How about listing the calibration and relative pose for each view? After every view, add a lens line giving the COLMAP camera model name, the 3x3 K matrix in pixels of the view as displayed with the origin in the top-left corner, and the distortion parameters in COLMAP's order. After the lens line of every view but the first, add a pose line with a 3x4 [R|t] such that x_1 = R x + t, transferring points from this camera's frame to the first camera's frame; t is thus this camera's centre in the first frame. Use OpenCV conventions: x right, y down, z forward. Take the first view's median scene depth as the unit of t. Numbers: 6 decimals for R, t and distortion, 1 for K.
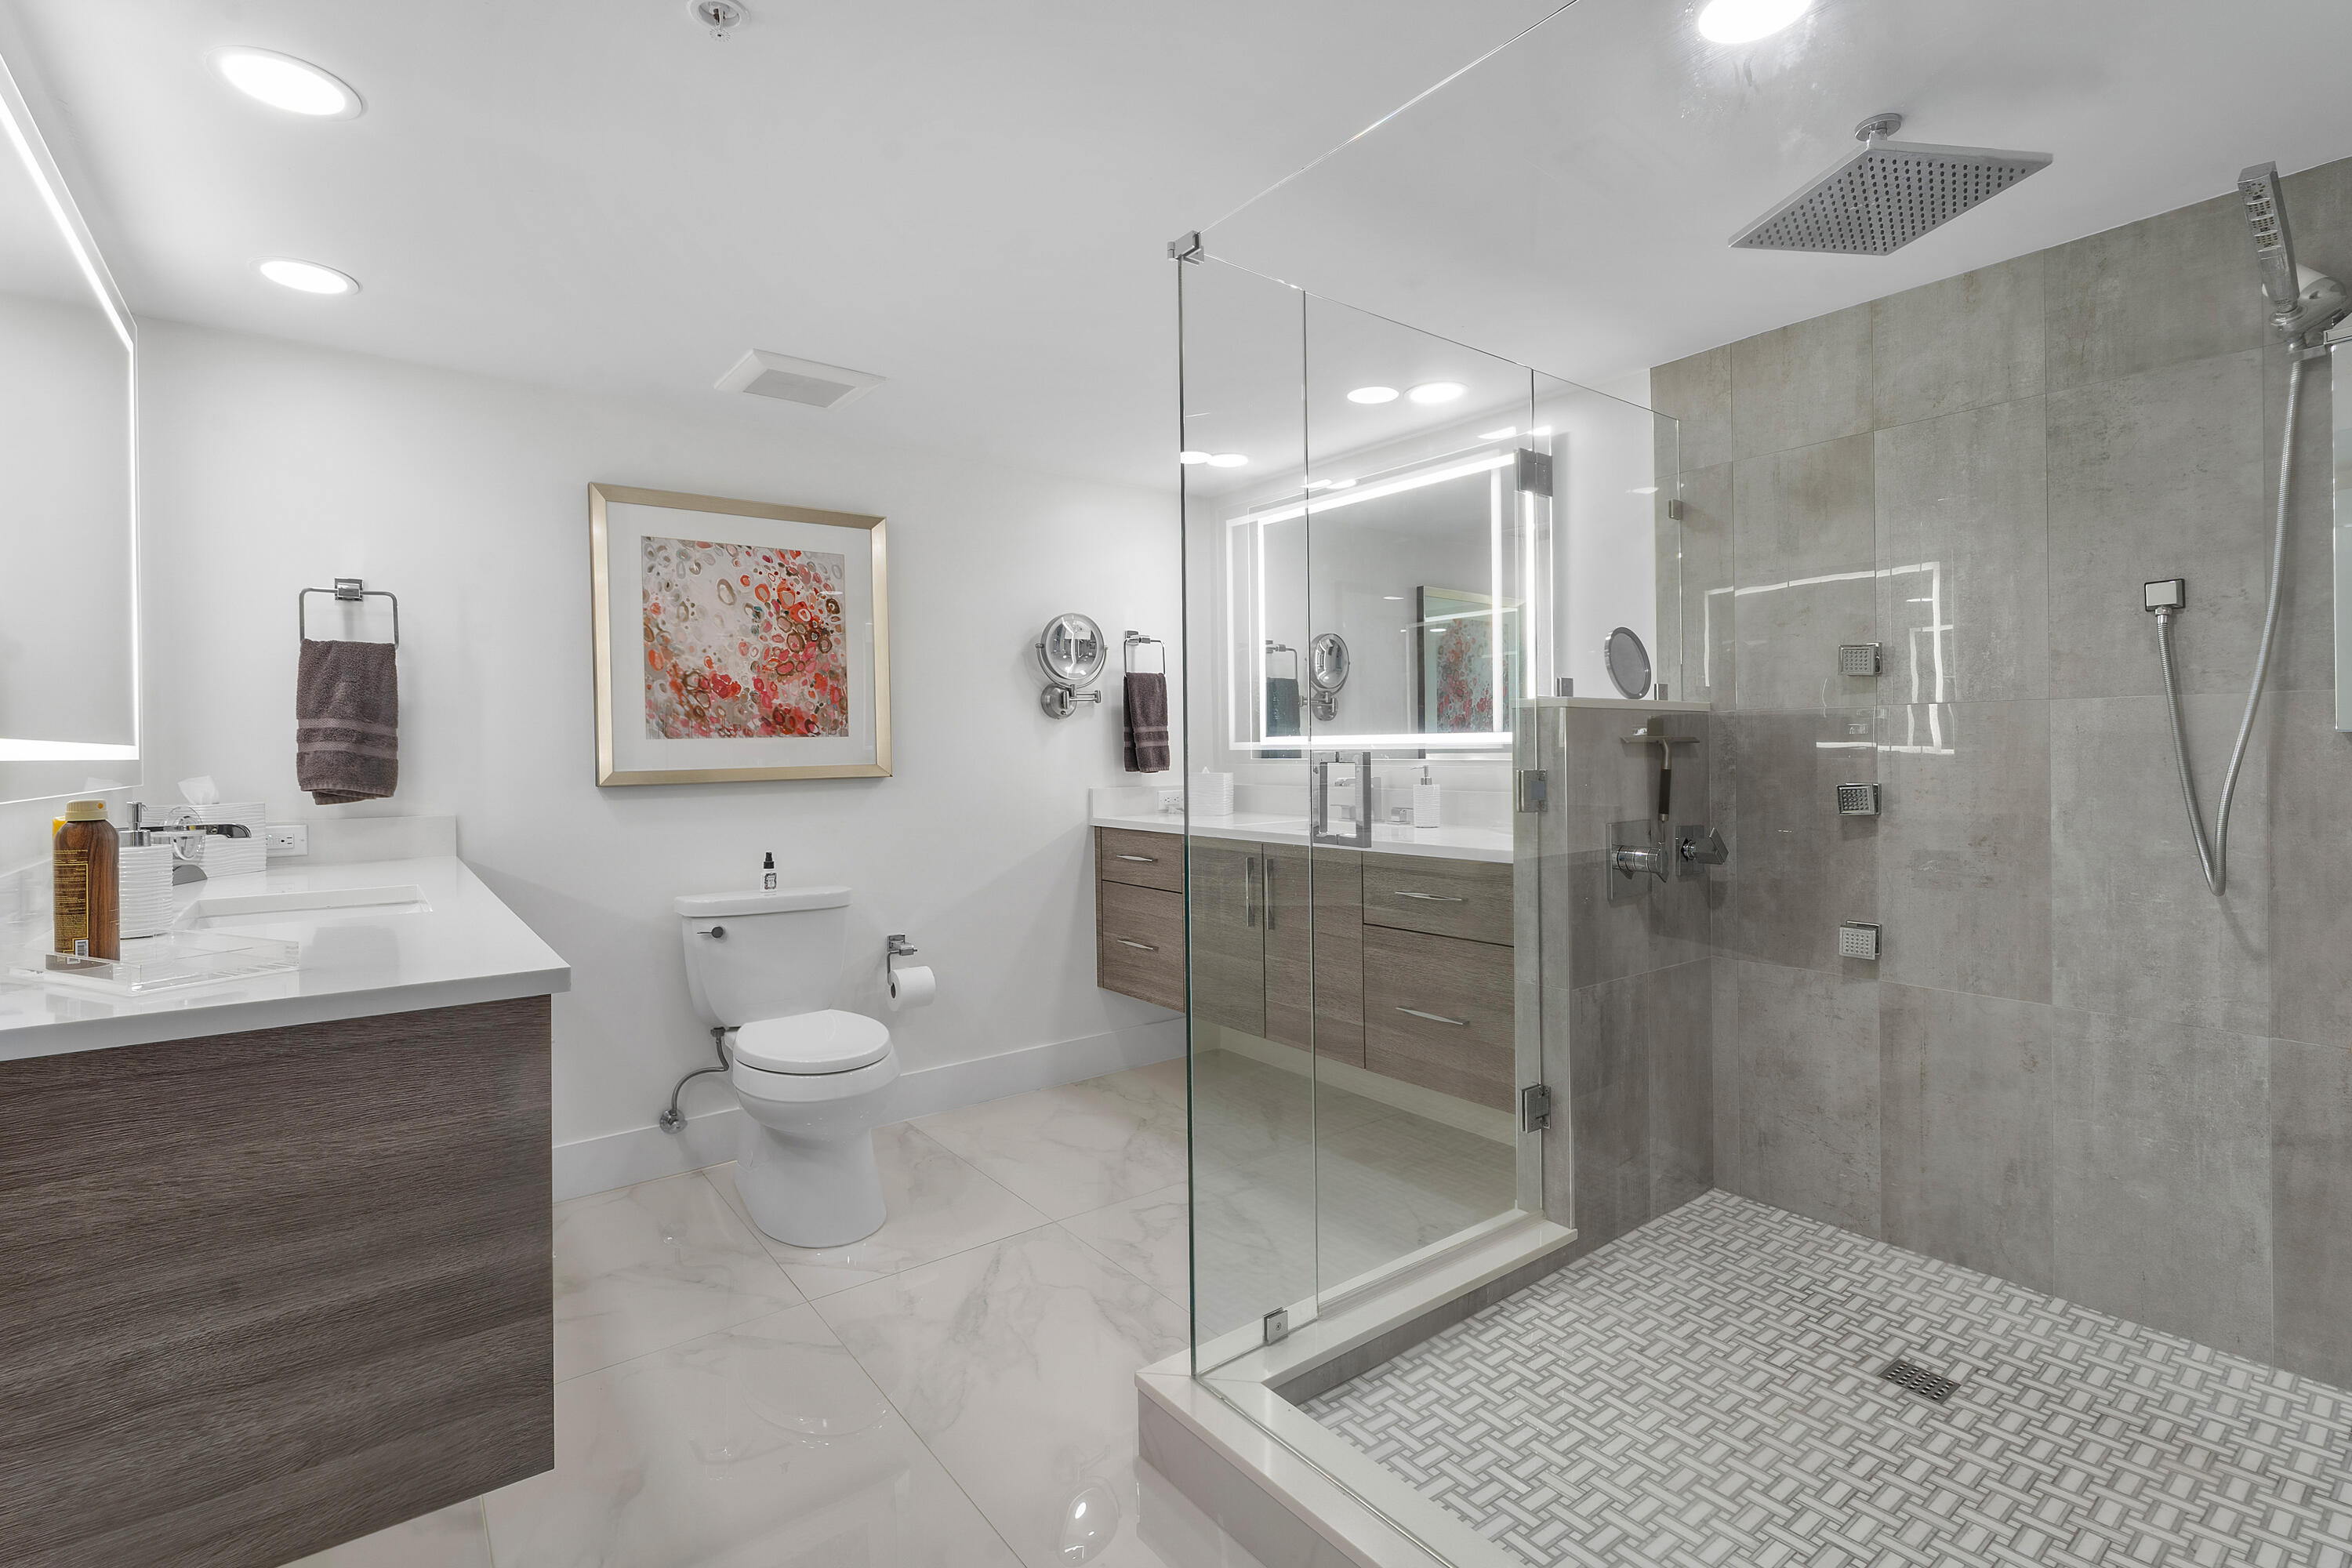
lens RADIAL K [[1066.0, 0, 1175.3], [0, 1066.0, 824.5], [0, 0, 1]] dist [-0.002672, -0.000530]
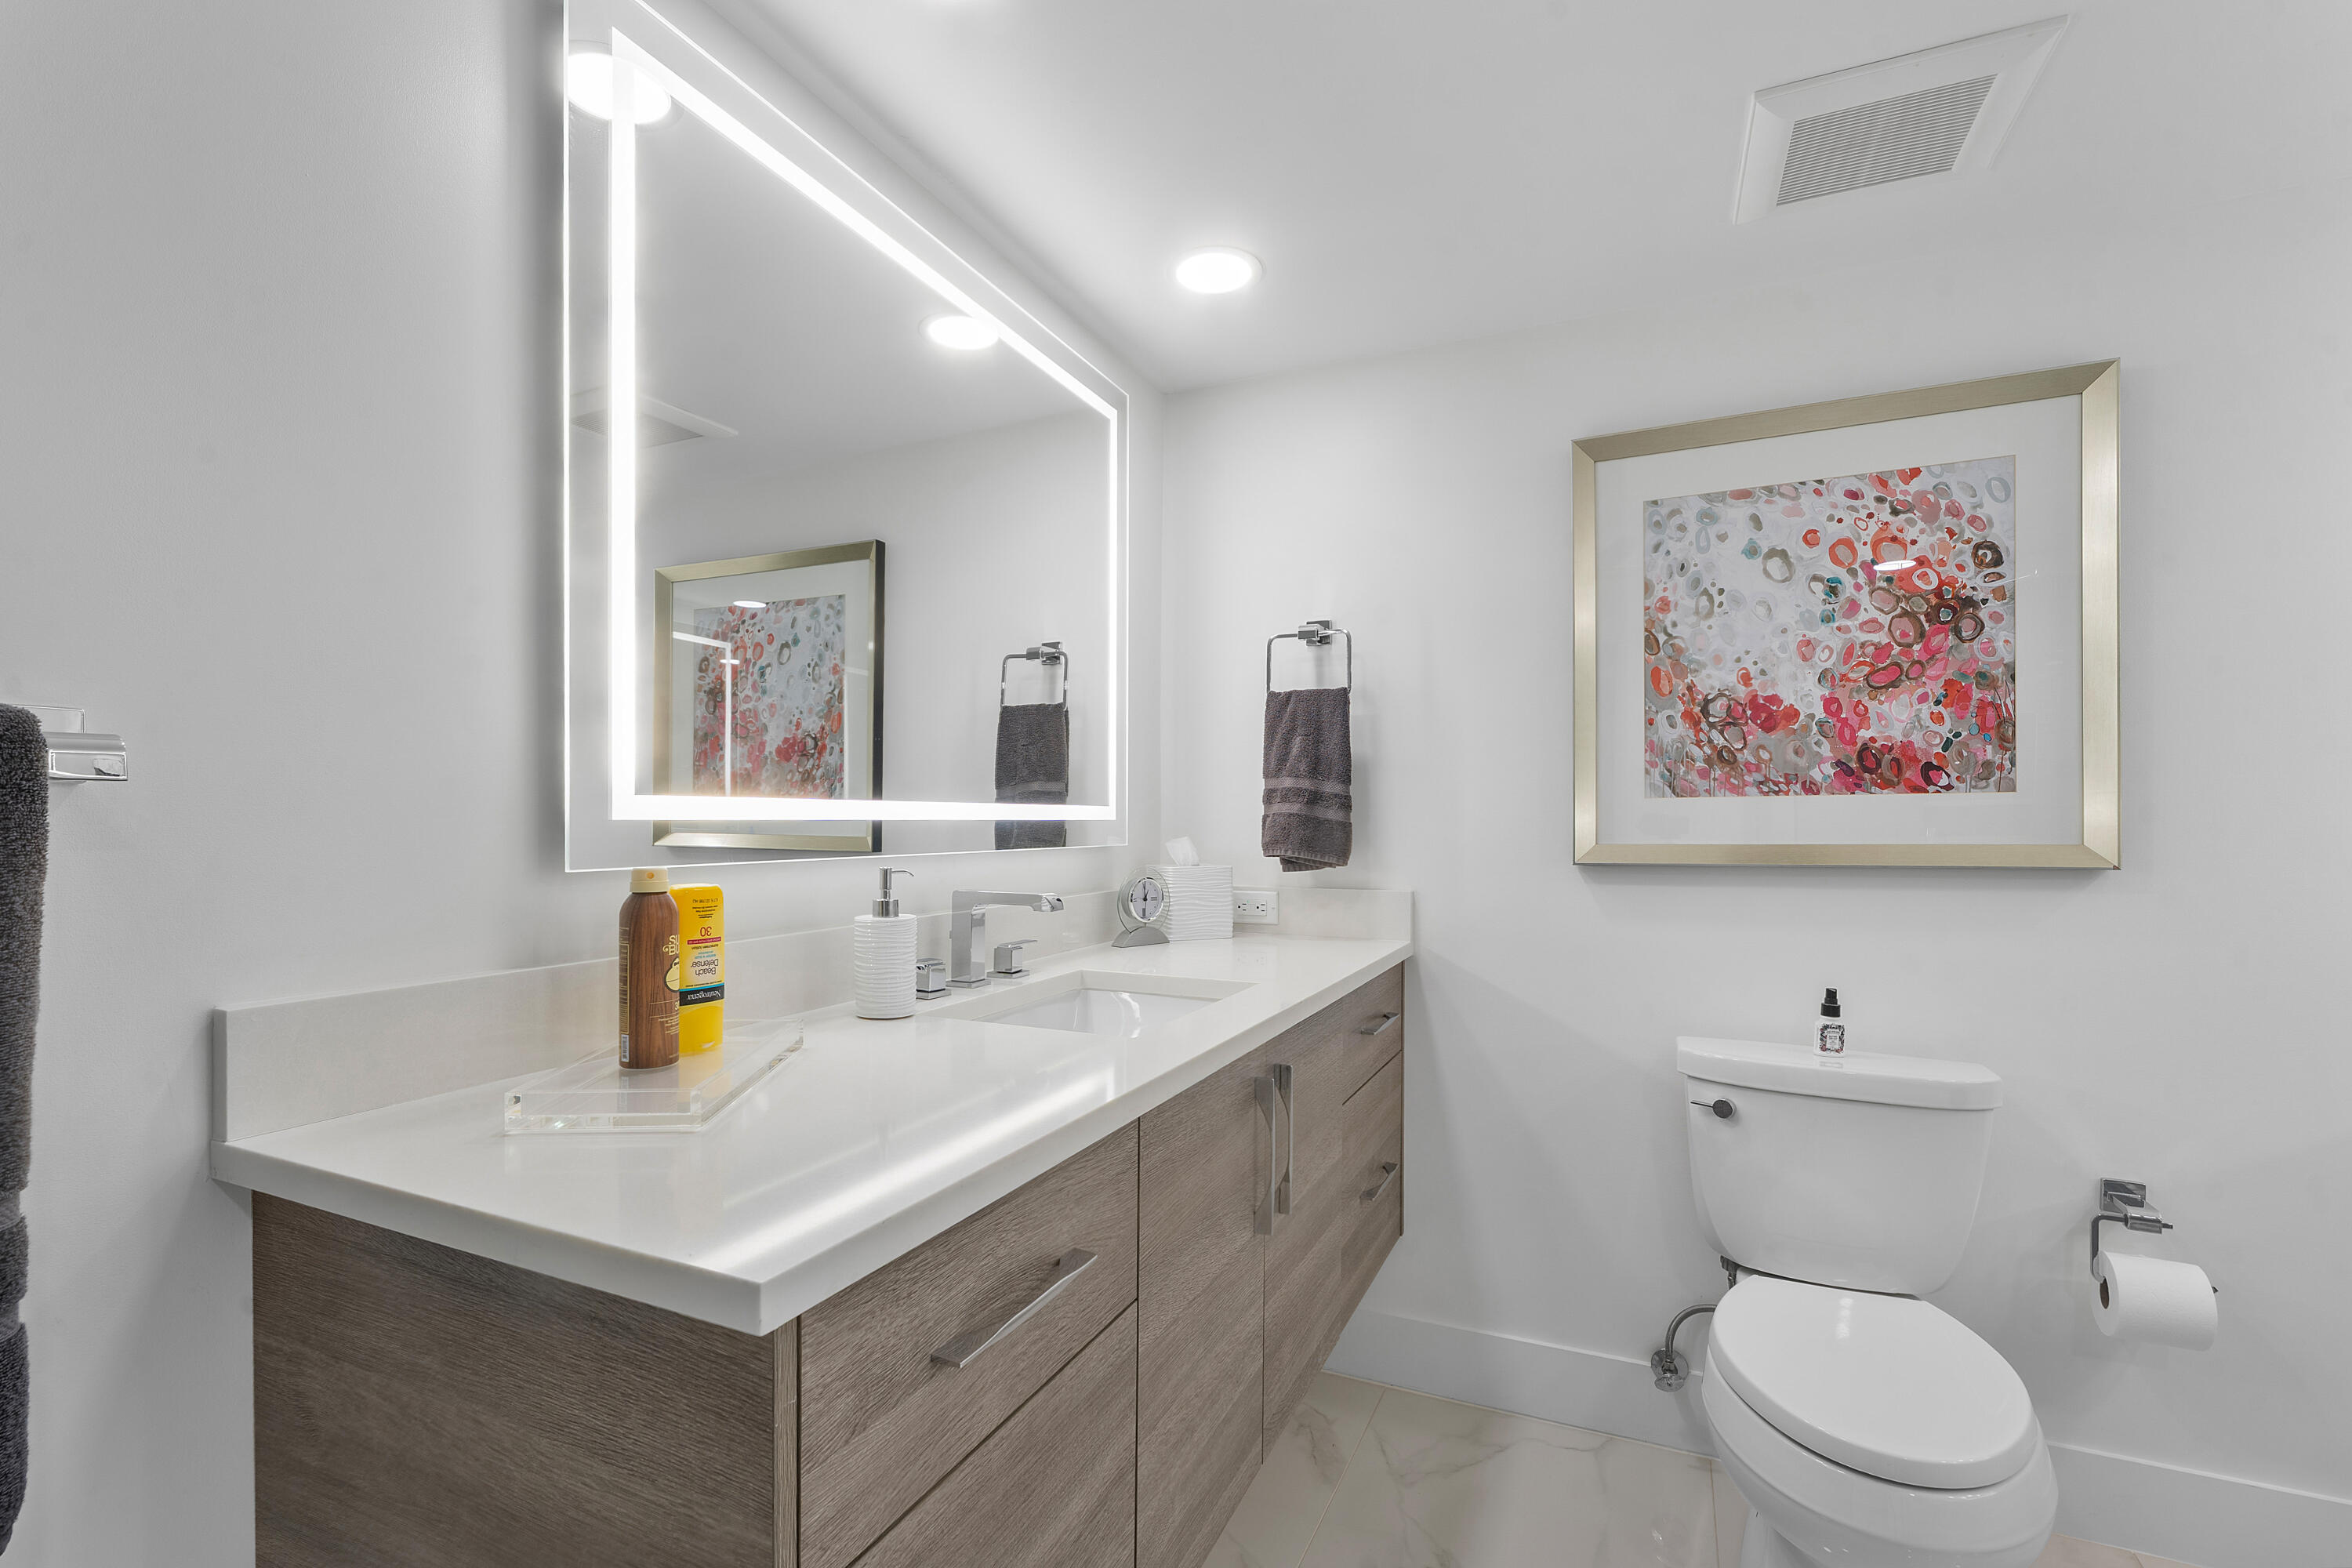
lens RADIAL K [[1066.0, 0, 1175.3], [0, 1066.0, 824.5], [0, 0, 1]] dist [-0.002672, -0.000530]
pose [[0.471739, 0.014641, -0.881617, -0.036013], [-0.067406, 0.997535, -0.019502, -0.029034], [0.879158, 0.068626, 0.471563, 0.404597]]
